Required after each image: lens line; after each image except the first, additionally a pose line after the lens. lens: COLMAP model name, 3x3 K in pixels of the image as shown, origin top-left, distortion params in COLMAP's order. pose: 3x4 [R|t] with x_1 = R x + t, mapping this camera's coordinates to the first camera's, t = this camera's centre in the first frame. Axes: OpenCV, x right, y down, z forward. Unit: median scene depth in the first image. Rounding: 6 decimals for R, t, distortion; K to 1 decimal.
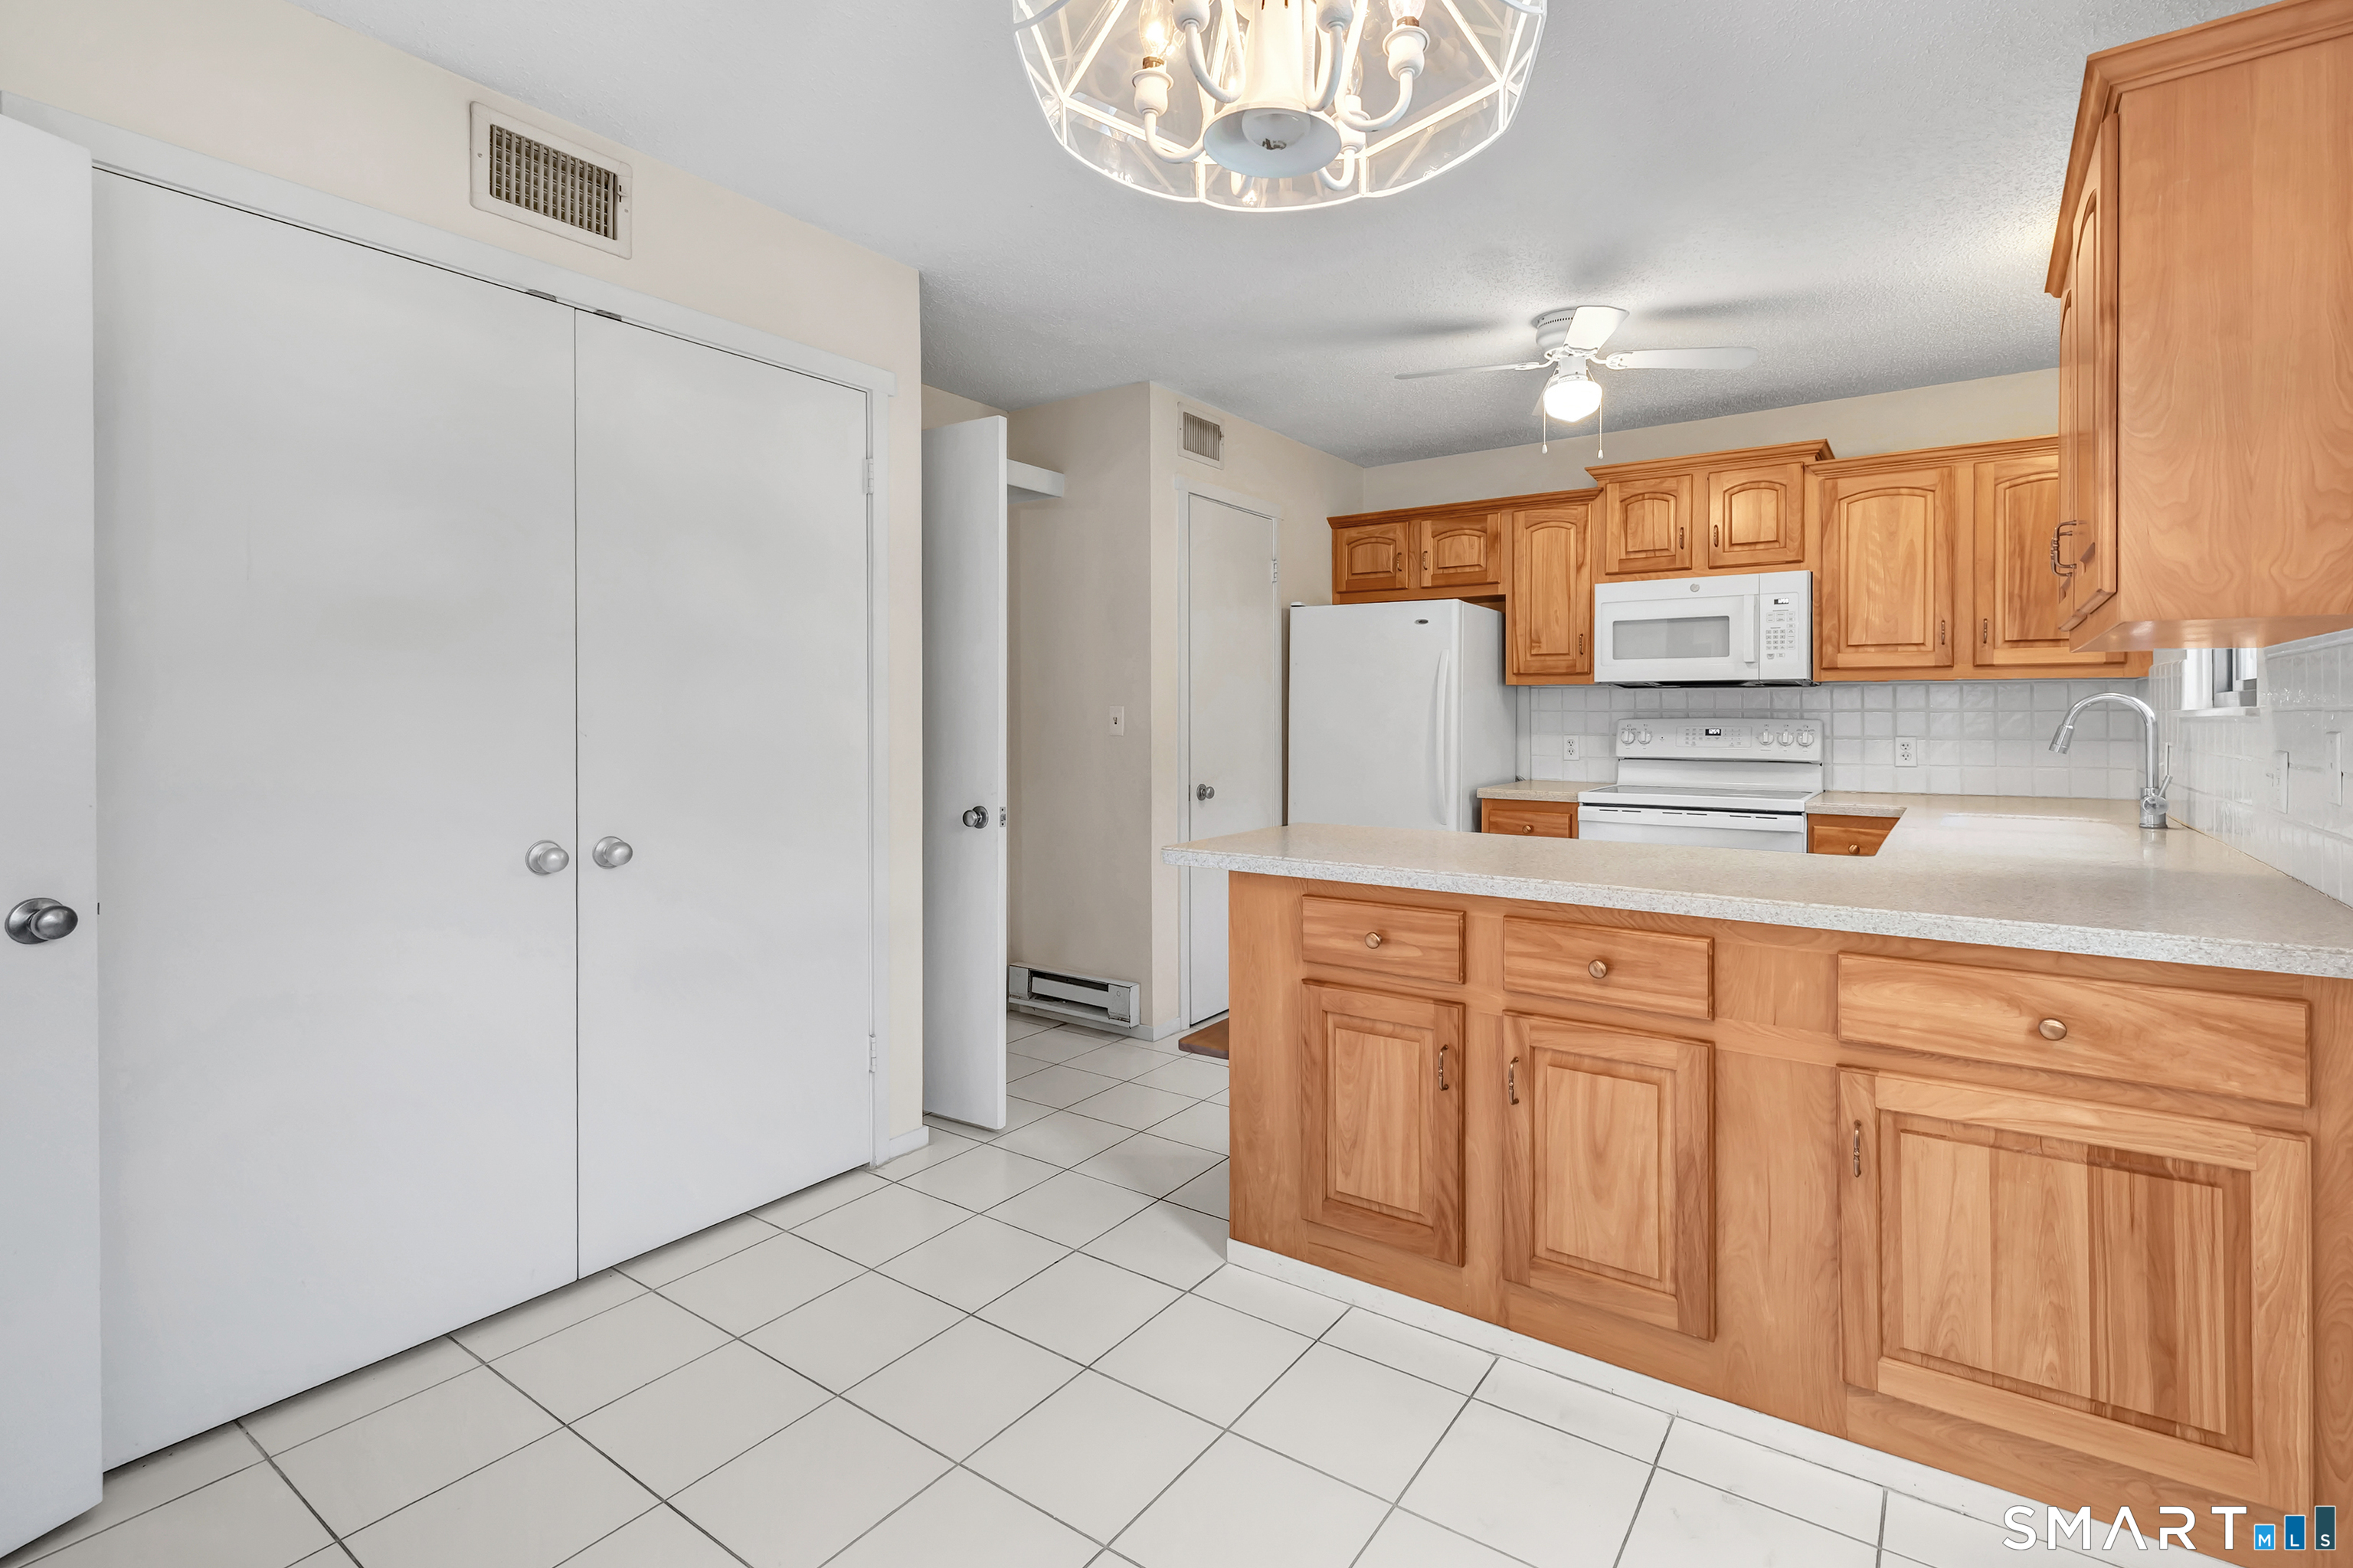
lens RADIAL K [[1082.8, 0, 1171.8], [0, 1082.8, 713.3], [0, 0, 1]] dist [-0.001304, -0.000640]
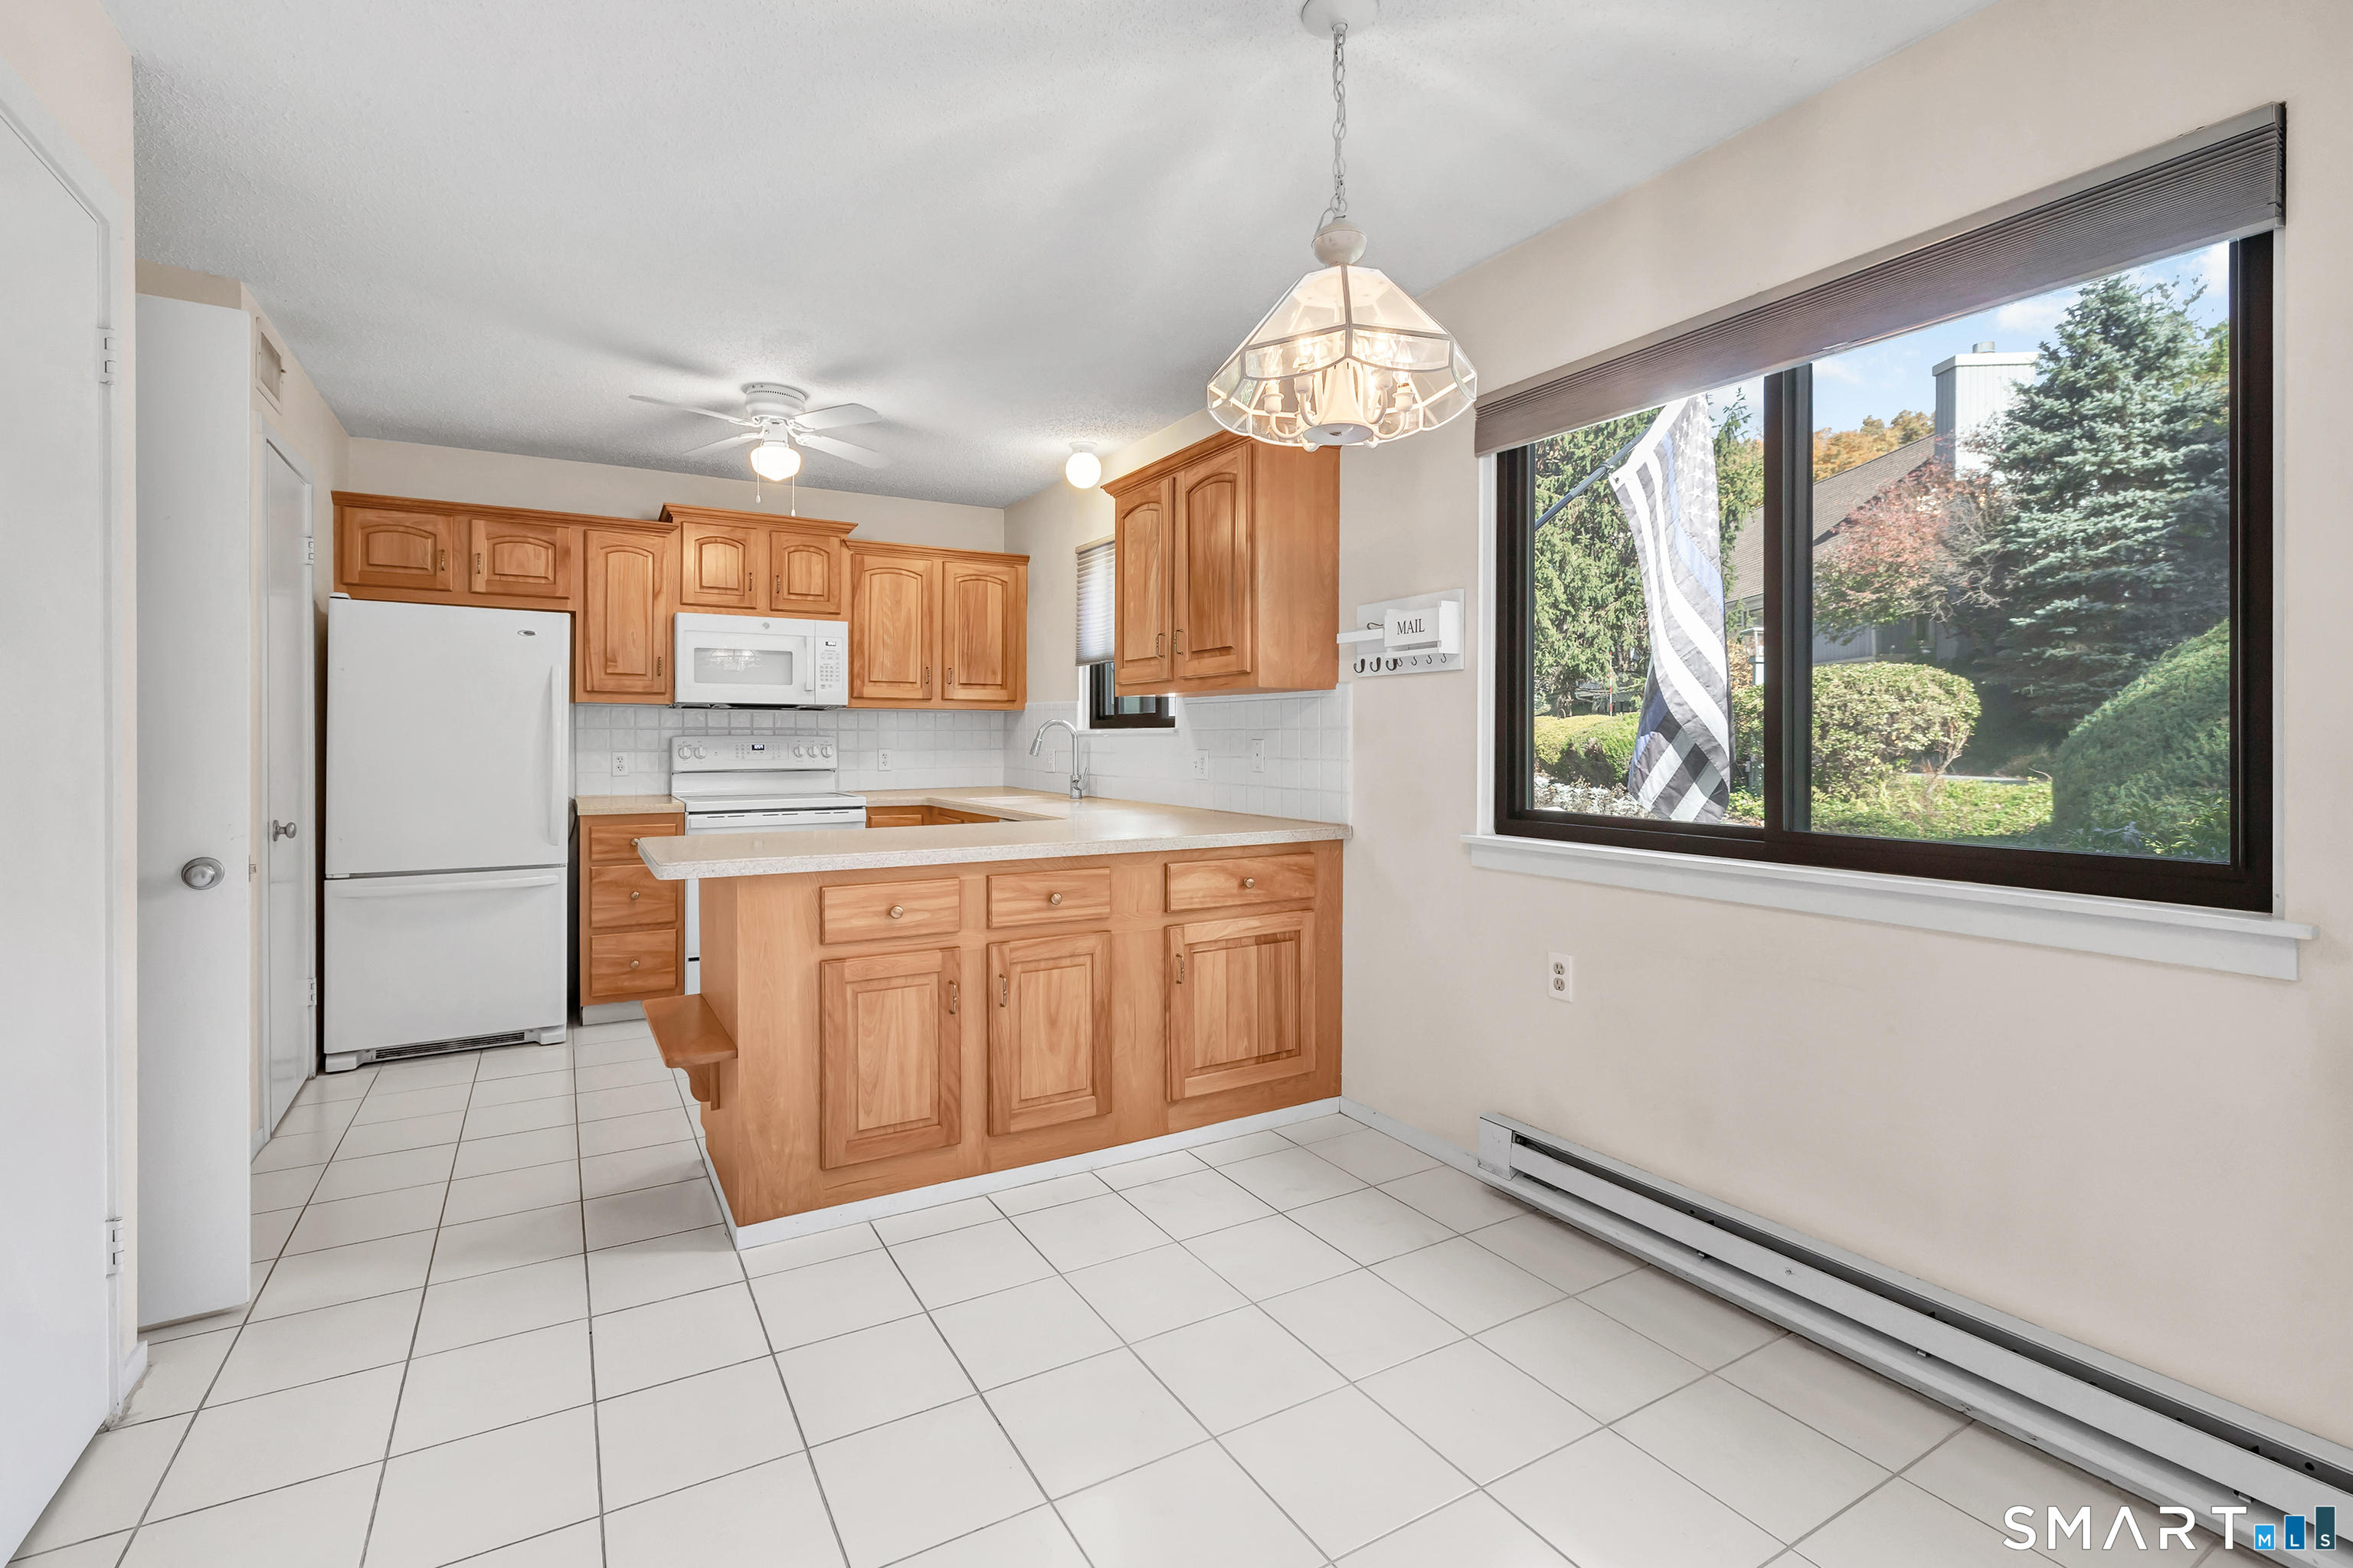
lens RADIAL K [[1069.3, 0, 1169.7], [0, 1069.3, 735.5], [0, 0, 1]] dist [-0.001942, -0.000170]
pose [[0.412731, 0.001098, 0.910852, -0.447904], [-0.002088, 0.999998, -0.000259, 0.004642], [-0.910850, -0.001795, 0.412733, 0.119905]]
